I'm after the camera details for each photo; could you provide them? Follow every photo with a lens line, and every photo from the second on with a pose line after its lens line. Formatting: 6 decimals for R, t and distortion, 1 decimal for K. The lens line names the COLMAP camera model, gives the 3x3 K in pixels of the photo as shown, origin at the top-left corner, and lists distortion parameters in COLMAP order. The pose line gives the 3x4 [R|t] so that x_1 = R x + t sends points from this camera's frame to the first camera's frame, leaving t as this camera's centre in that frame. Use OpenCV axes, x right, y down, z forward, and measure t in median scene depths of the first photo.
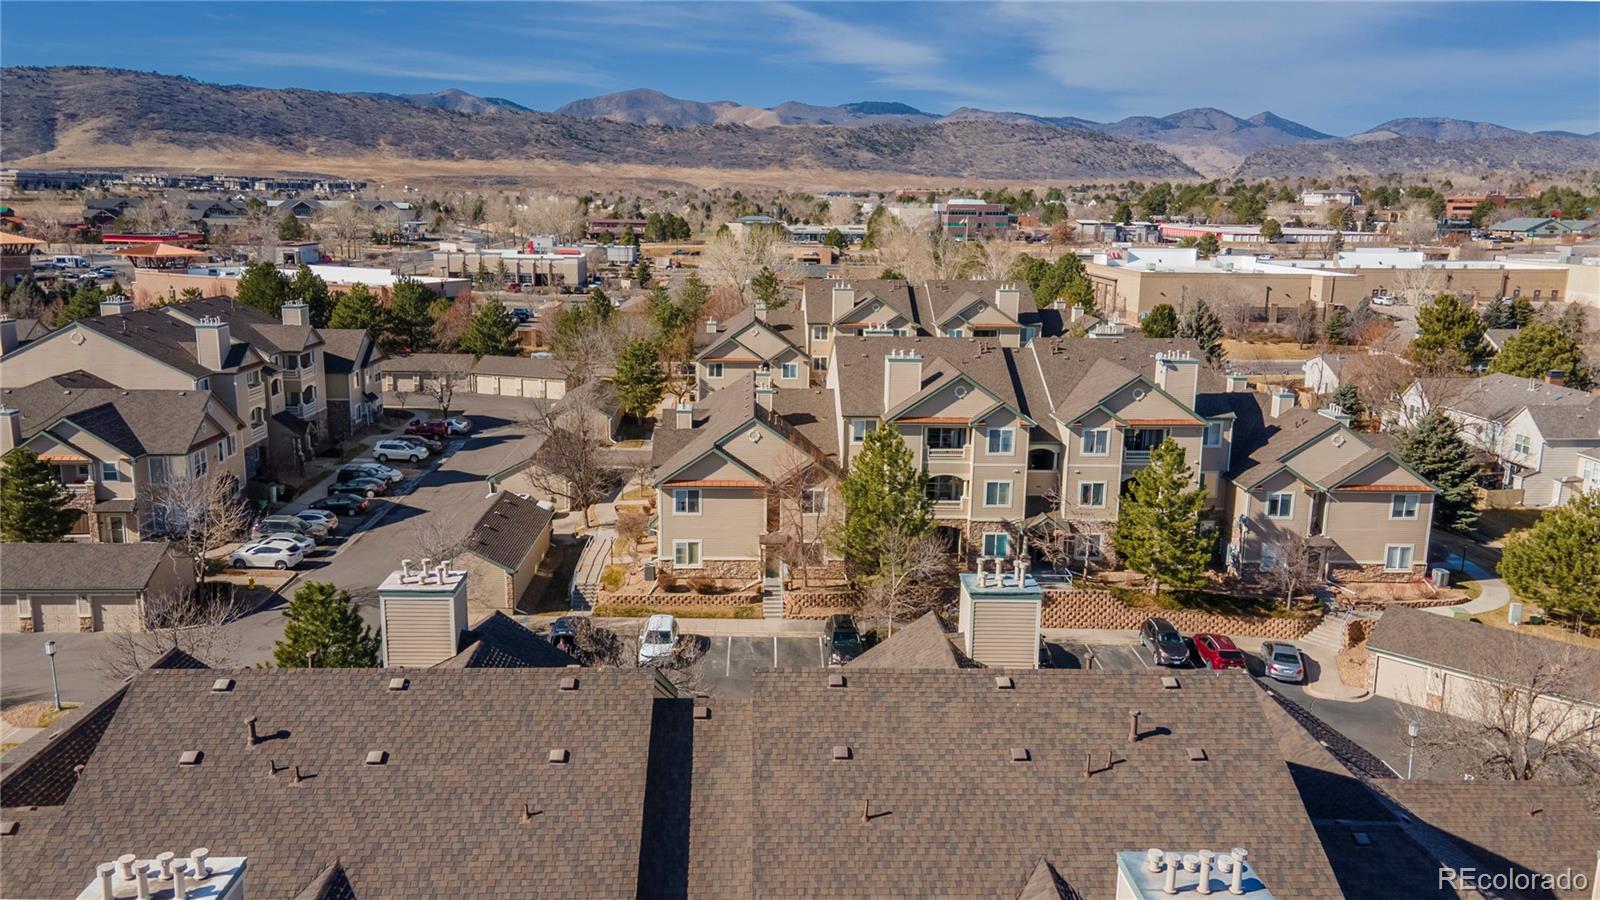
lens RADIAL K [[1169.1, 0, 792.6], [0, 1169.1, 441.2], [0, 0, 1]] dist [0.017940, 0.061574]
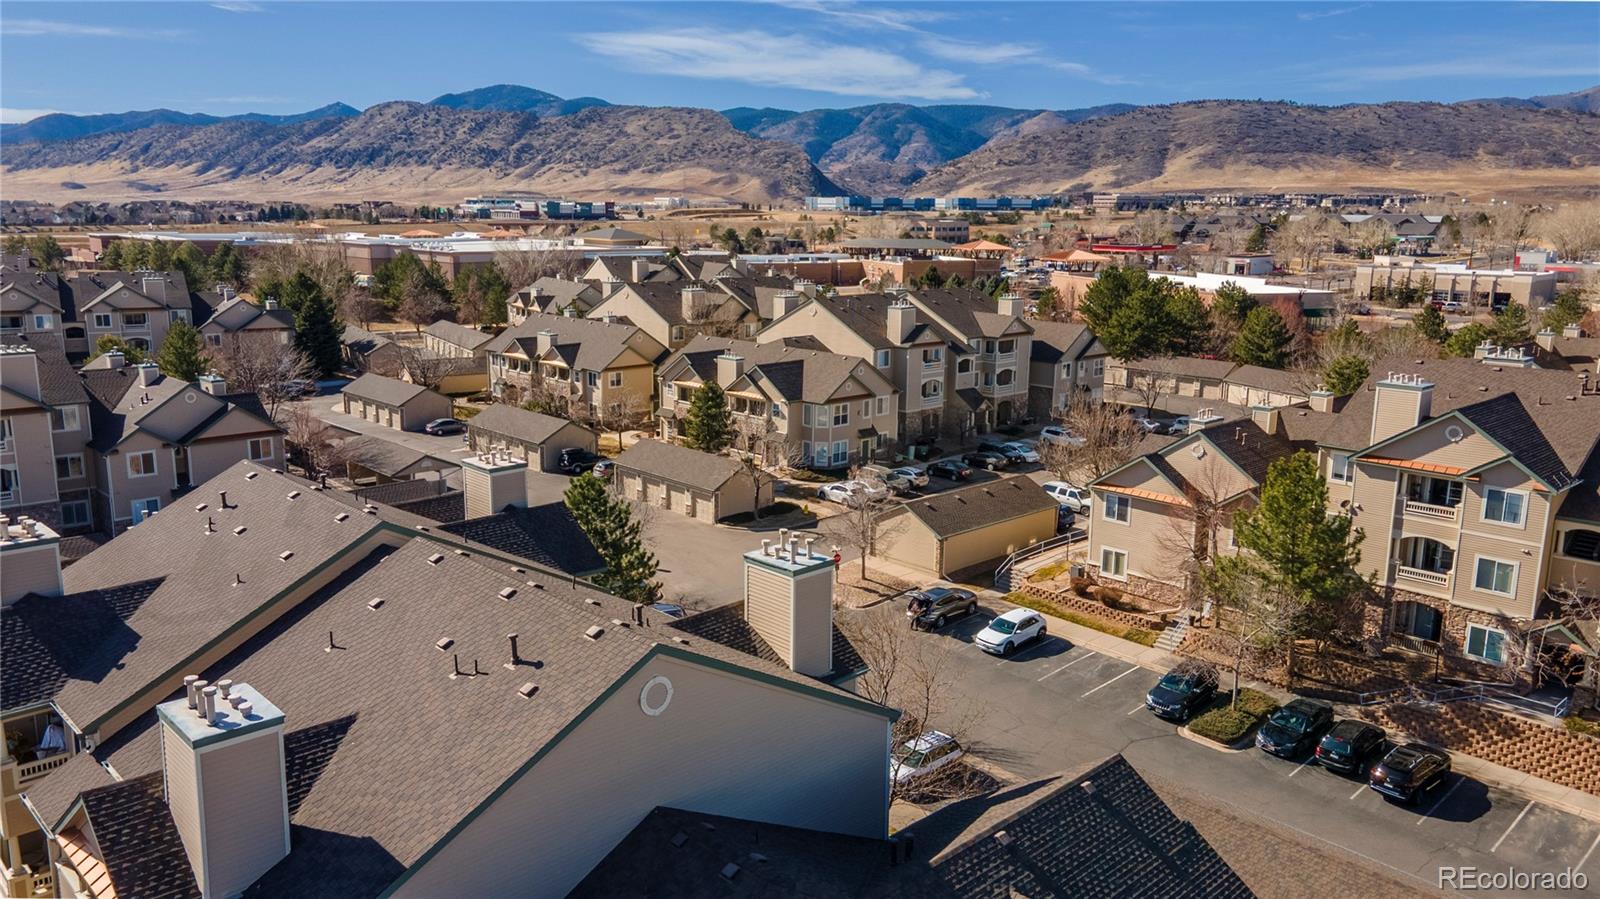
lens RADIAL K [[1168.0, 0, 800.0], [0, 1168.0, 449.5], [0, 0, 1]] dist [0.002567, 0.050009]
pose [[0.661042, 0.145187, -0.736168, 0.253826], [-0.149981, 0.986869, 0.059954, -0.008086], [0.735206, 0.070779, 0.674138, 0.098012]]
